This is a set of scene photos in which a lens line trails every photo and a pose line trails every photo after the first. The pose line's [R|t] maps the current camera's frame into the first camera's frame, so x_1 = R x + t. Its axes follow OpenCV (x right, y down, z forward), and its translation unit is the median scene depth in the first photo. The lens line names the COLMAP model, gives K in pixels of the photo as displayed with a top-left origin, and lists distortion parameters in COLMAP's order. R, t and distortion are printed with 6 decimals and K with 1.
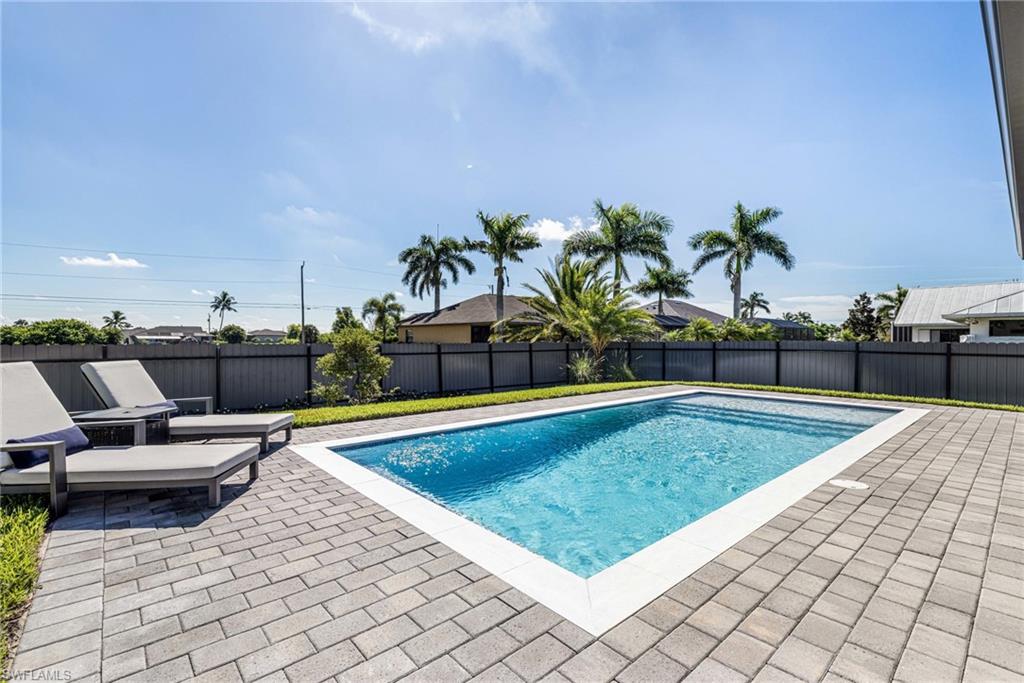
lens RADIAL K [[447.9, 0, 509.0], [0, 447.9, 344.1], [0, 0, 1]] dist [0.013033, -0.000165]
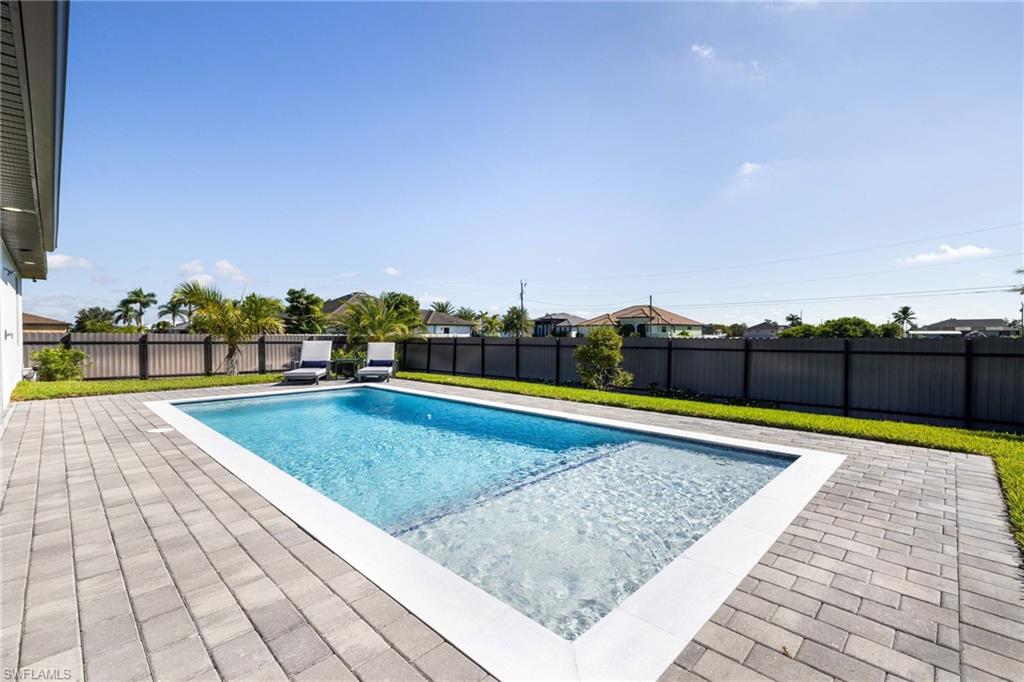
lens RADIAL K [[447.9, 0, 512.6], [0, 447.9, 340.6], [0, 0, 1]] dist [0.013033, -0.000165]
pose [[0.086193, 0.009731, -0.996231, 0.076089], [-0.007542, 0.999930, 0.009114, -0.000031], [0.996250, 0.006728, 0.086260, 0.066366]]
